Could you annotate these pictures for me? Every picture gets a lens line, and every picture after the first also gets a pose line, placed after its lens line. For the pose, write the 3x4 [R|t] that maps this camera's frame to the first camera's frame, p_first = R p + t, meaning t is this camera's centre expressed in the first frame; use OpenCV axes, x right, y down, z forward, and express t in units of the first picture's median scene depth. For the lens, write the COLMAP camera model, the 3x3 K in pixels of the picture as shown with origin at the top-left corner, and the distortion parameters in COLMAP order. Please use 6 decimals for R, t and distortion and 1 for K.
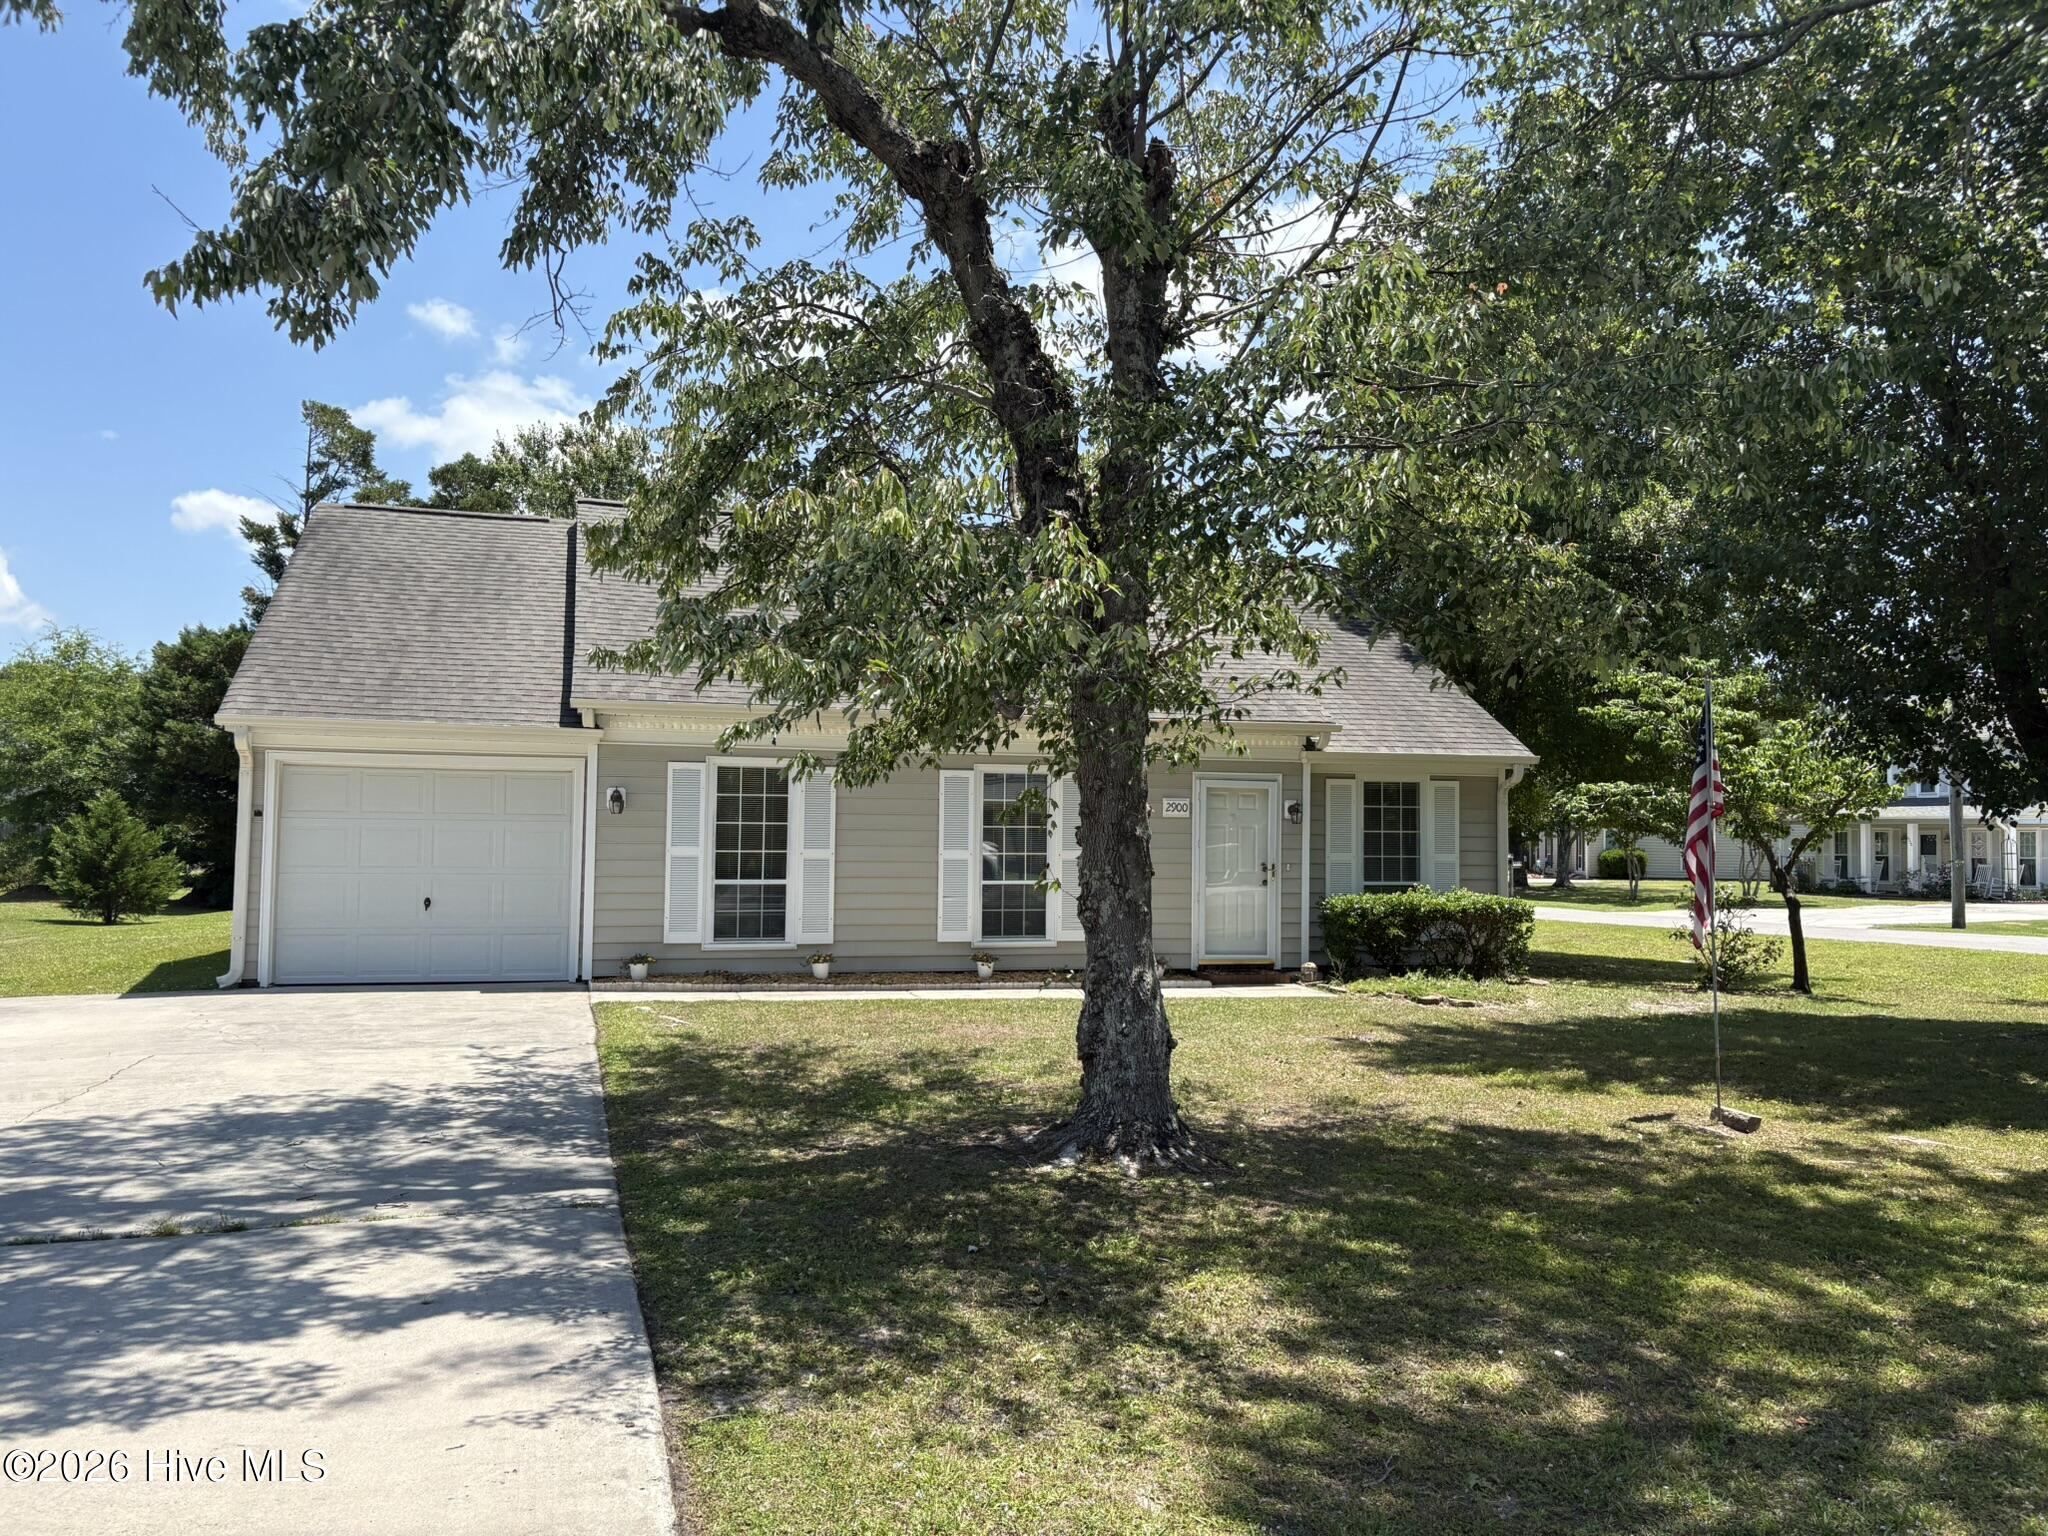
lens RADIAL K [[1561.8, 0, 1014.2], [0, 1561.8, 771.7], [0, 0, 1]] dist [0.057278, -0.072271]
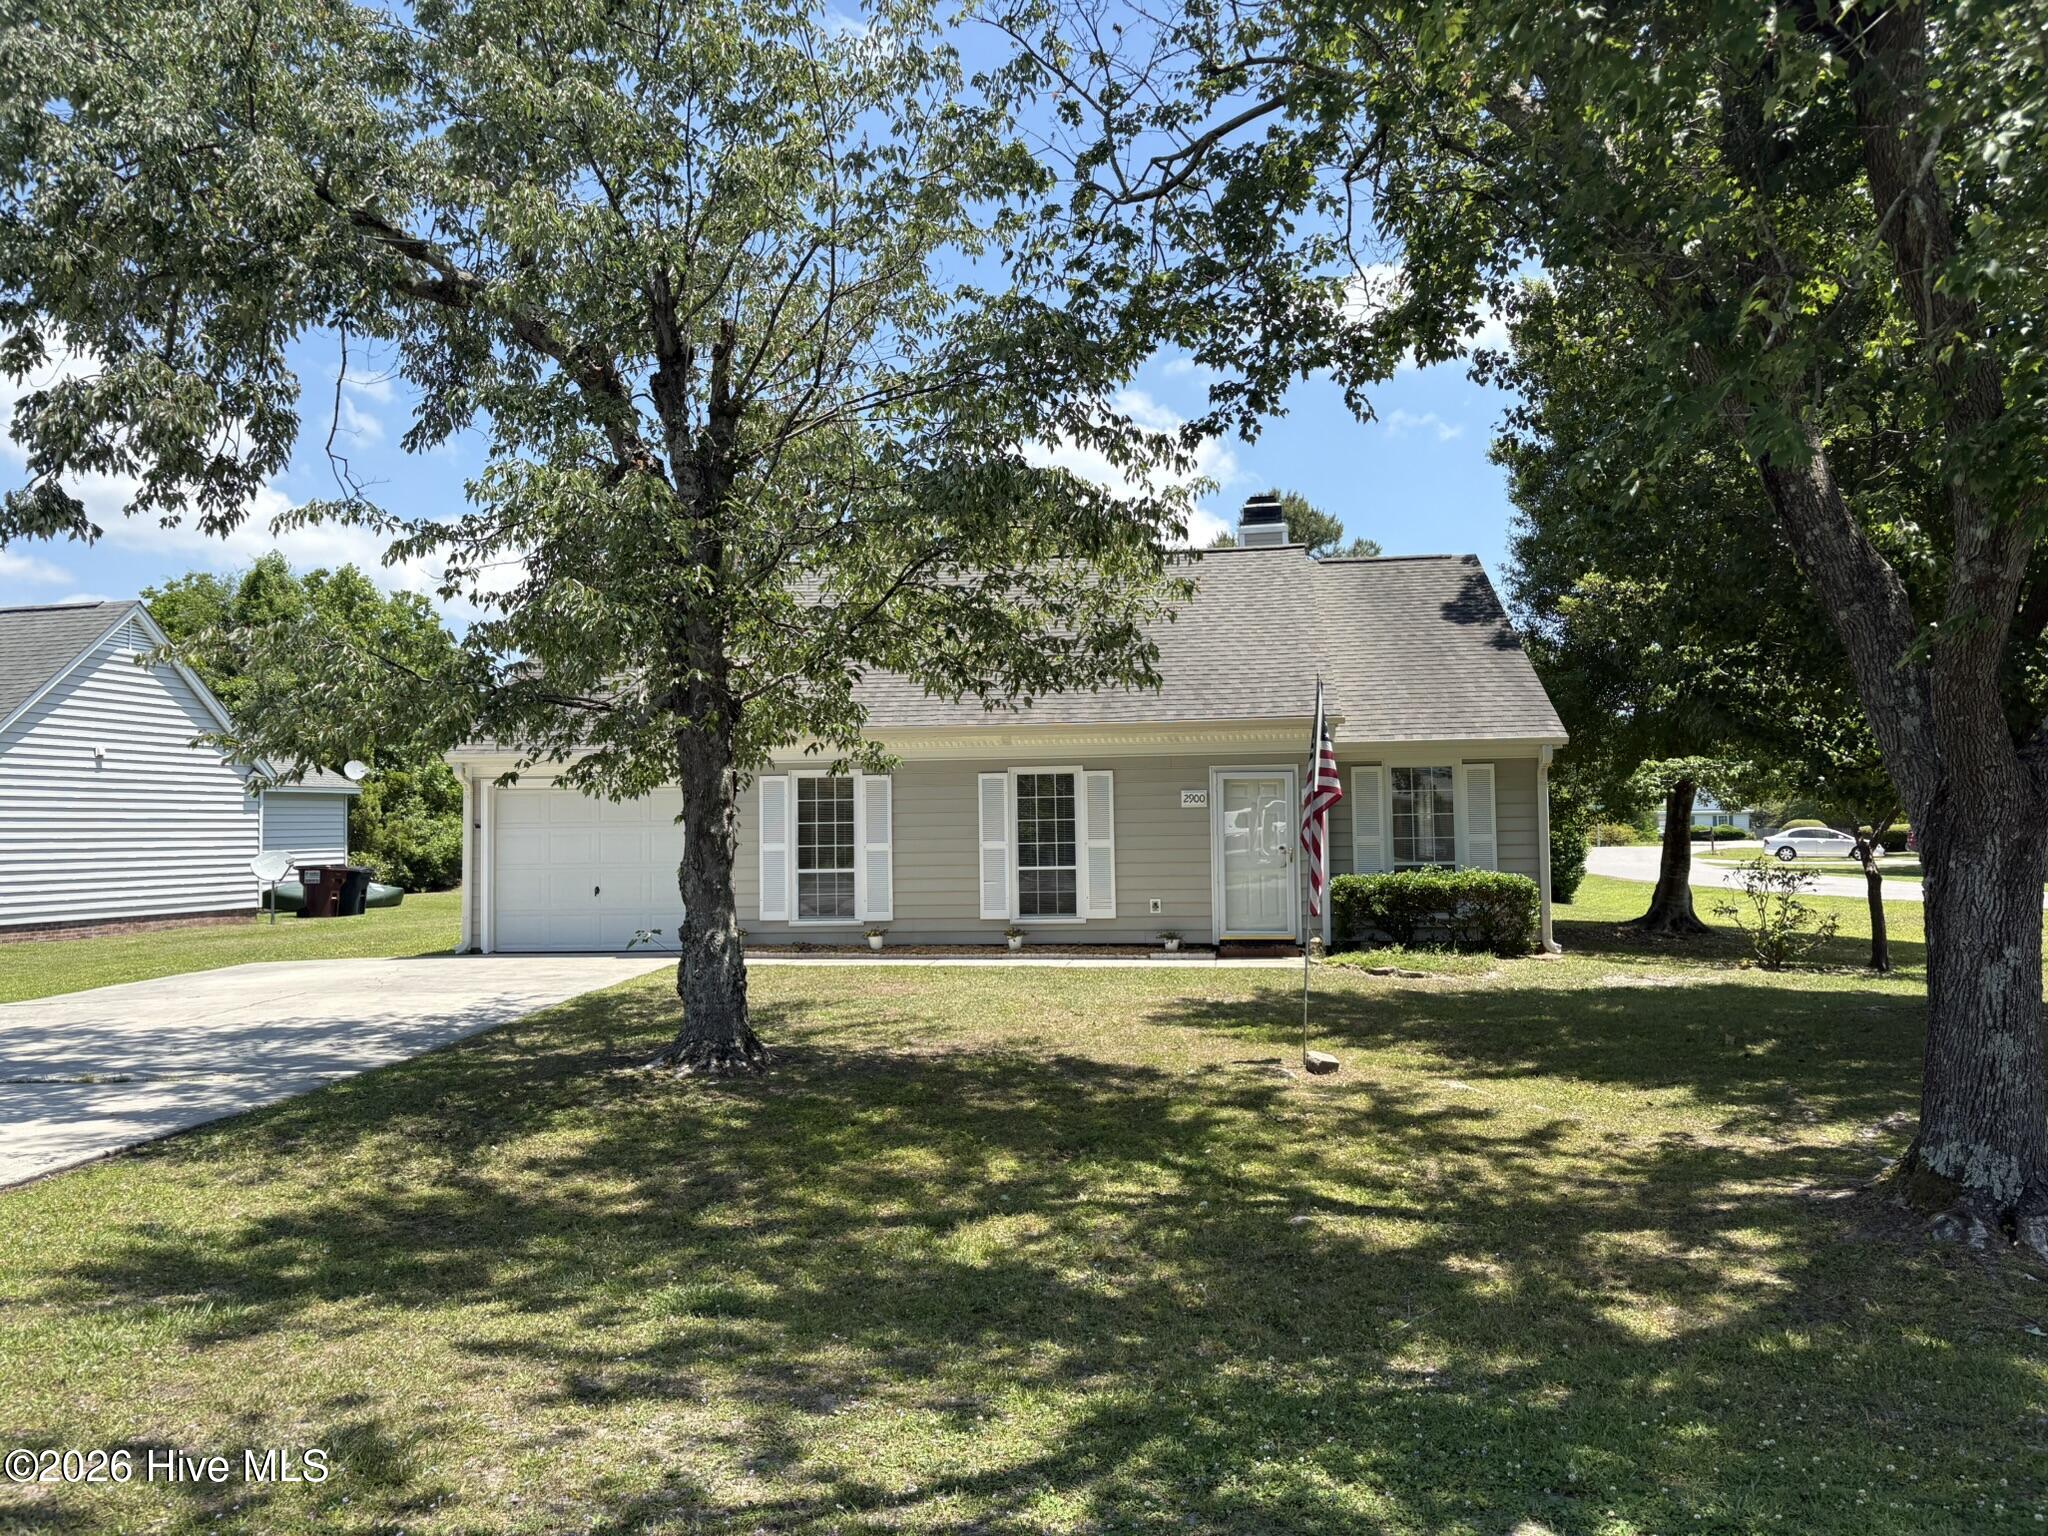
lens RADIAL K [[1561.8, 0, 1014.9], [0, 1561.8, 754.8], [0, 0, 1]] dist [0.057278, -0.072271]
pose [[0.934281, -0.040767, -0.354199, 0.406082], [0.039705, 0.999159, -0.010268, -0.002232], [0.354320, -0.004470, 0.935114, -0.096795]]
